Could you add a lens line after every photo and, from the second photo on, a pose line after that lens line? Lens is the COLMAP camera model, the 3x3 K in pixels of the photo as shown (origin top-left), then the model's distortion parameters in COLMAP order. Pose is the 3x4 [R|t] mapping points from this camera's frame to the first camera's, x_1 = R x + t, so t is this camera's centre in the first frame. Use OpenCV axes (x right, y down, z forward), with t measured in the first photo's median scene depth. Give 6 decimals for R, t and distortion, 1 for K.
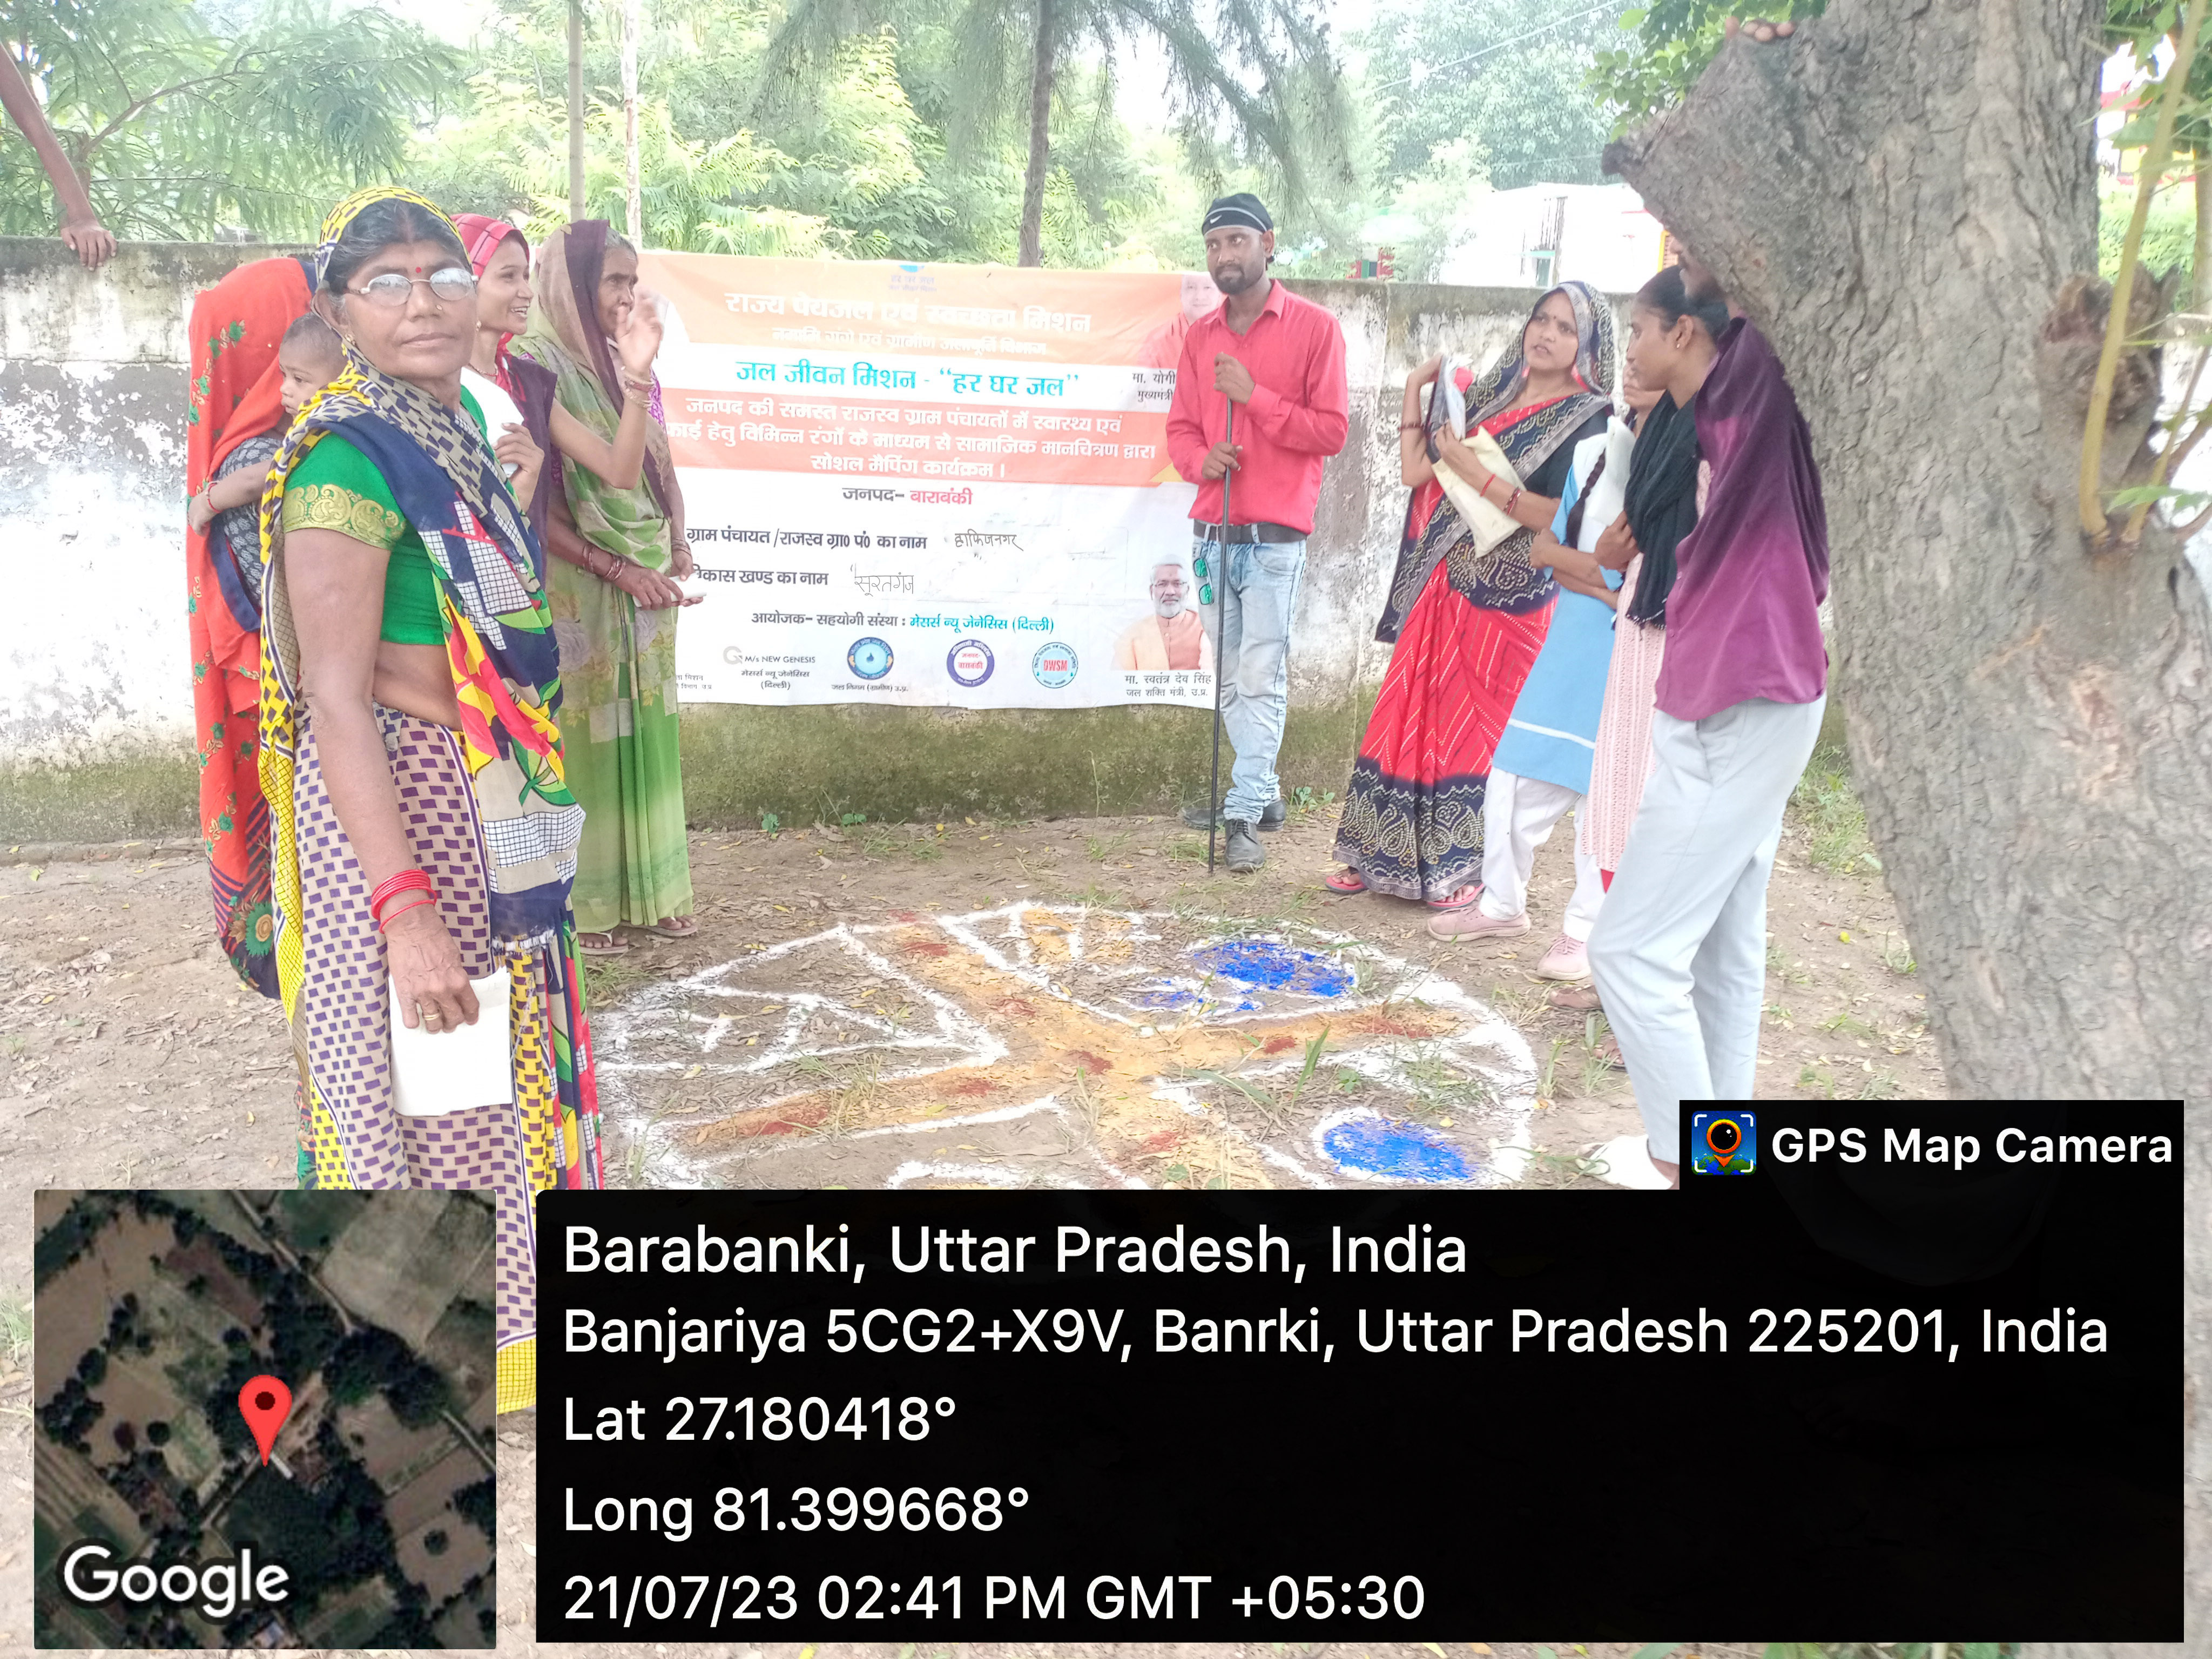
lens RADIAL K [[1849.6, 0, 1046.7], [0, 1849.6, 829.5], [0, 0, 1]] dist [0.081393, -0.150413]
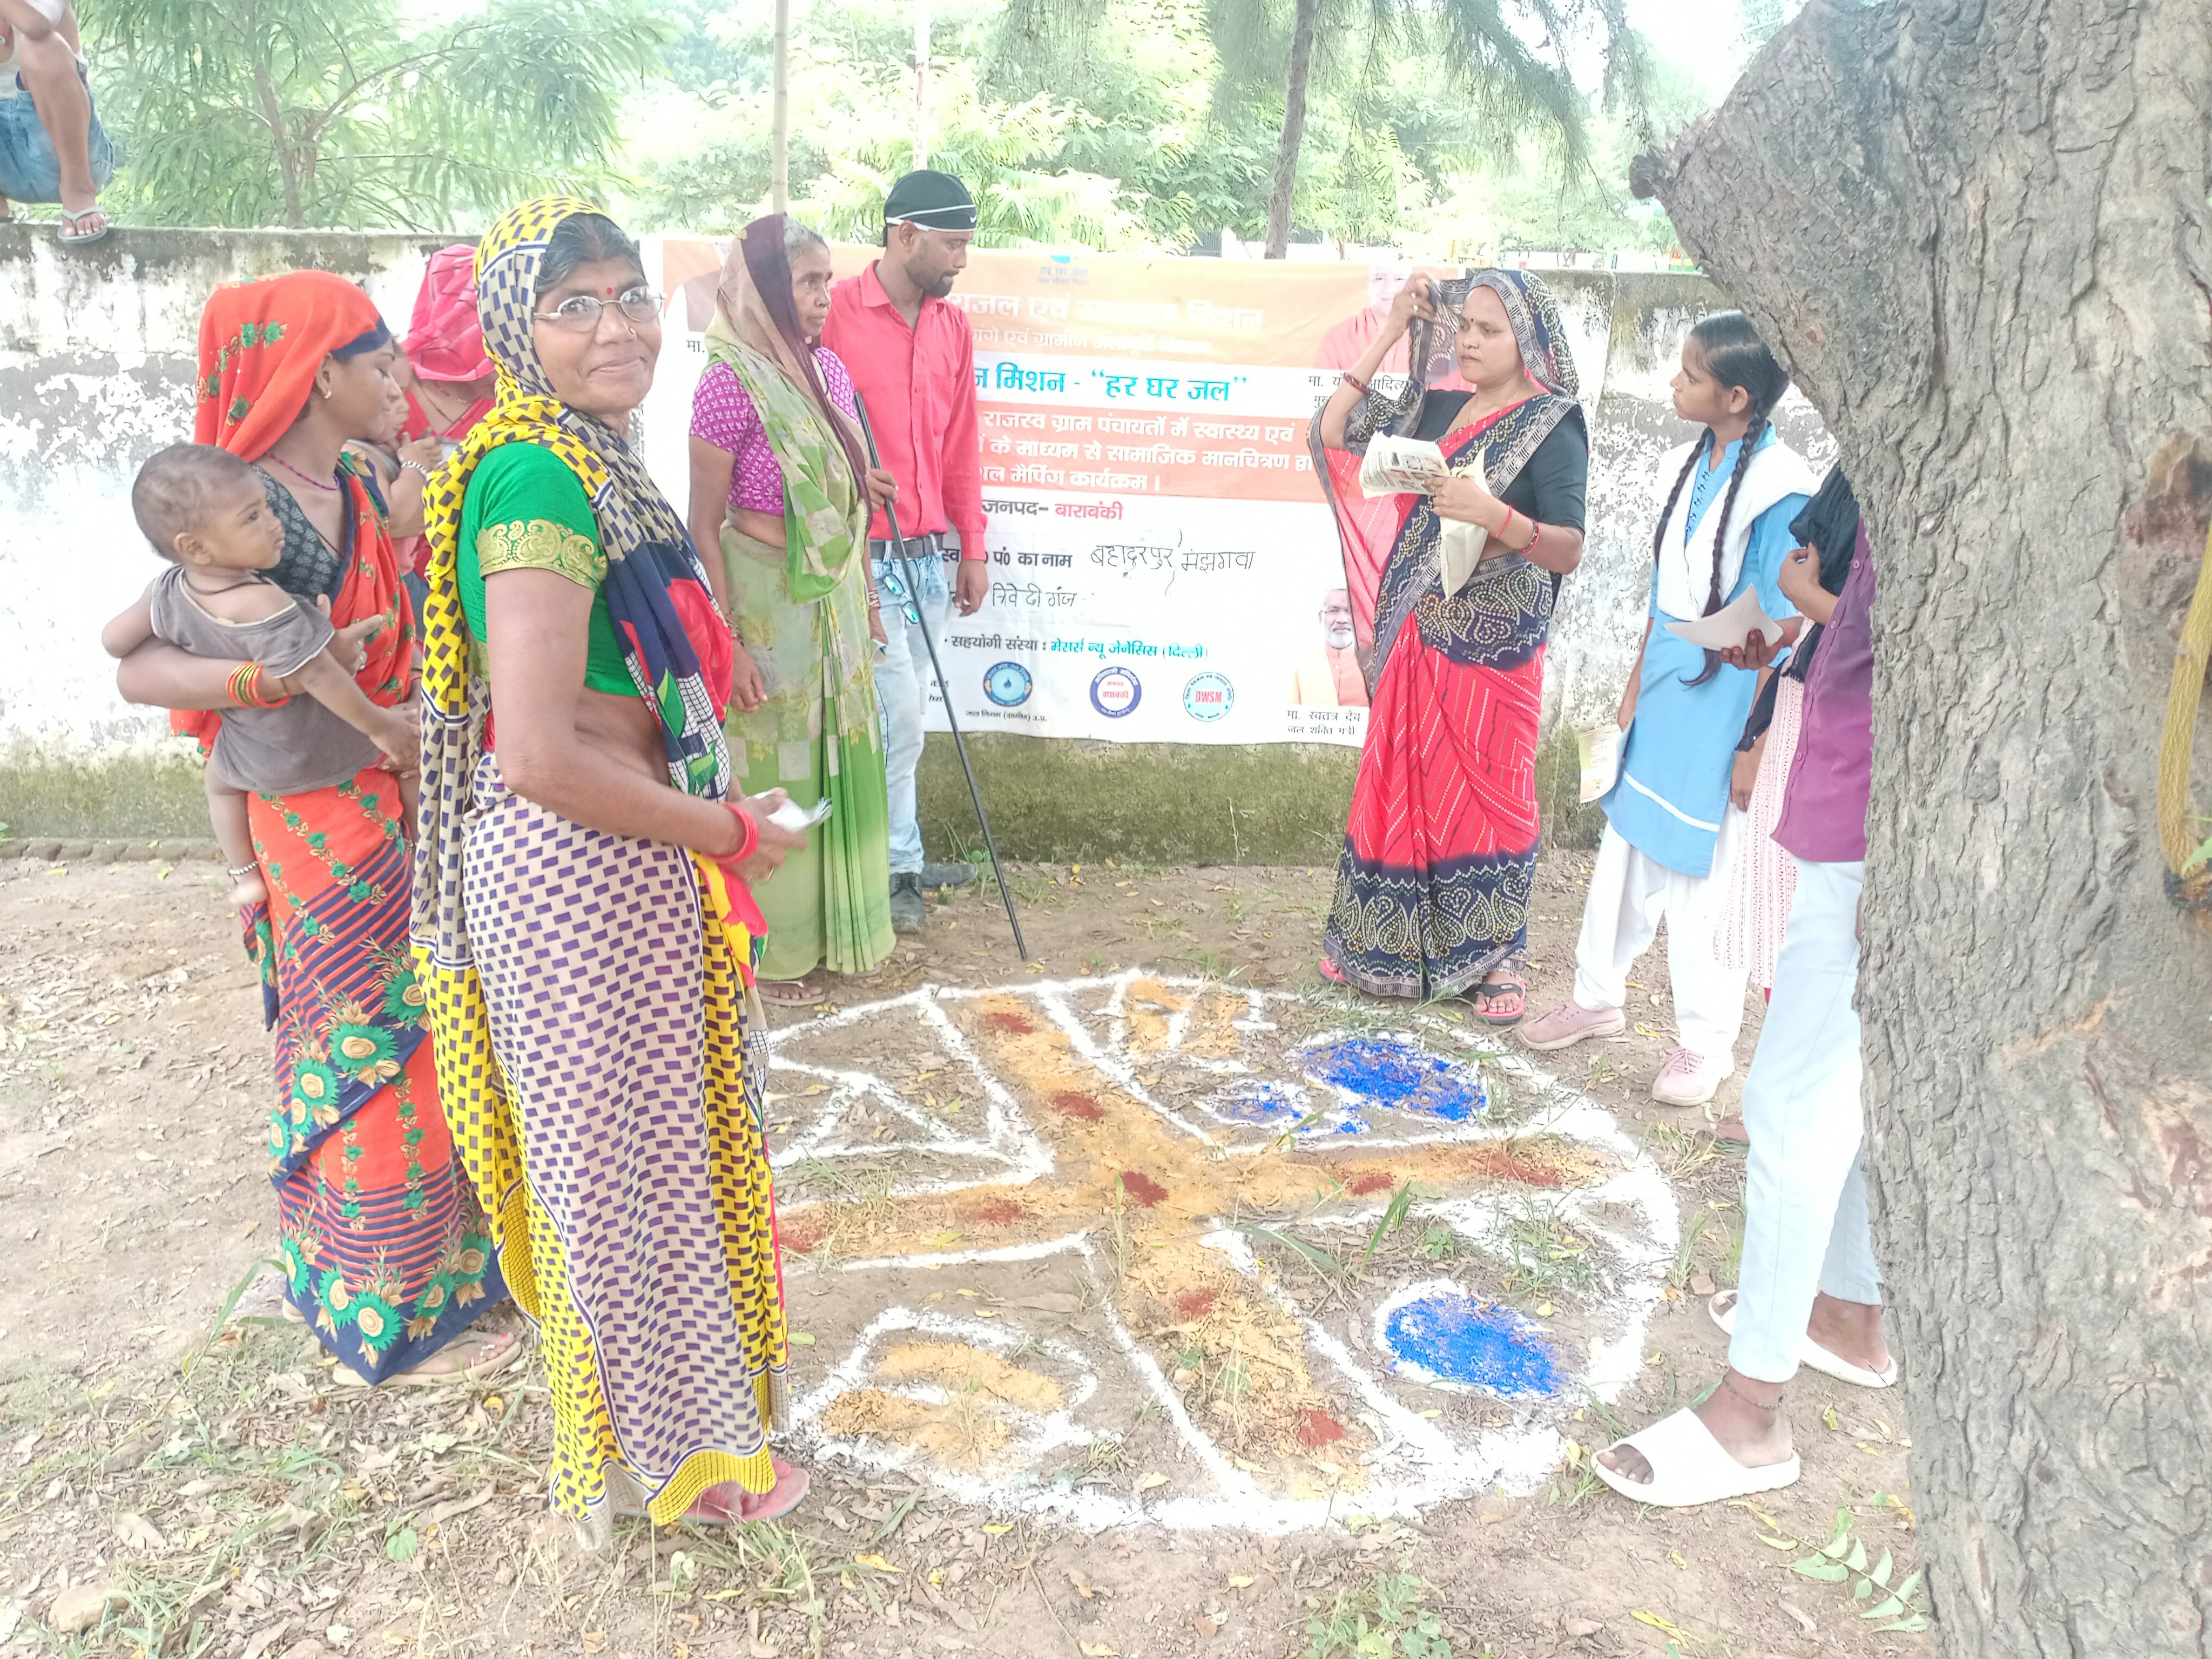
lens RADIAL K [[1820.9, 0, 1070.8], [0, 1820.9, 830.6], [0, 0, 1]] dist [0.090953, -0.154169]
pose [[0.984562, 0.053370, -0.166699, 0.119921], [-0.048617, 0.998290, 0.032469, -0.066725], [0.168147, -0.023864, 0.985473, 0.144238]]
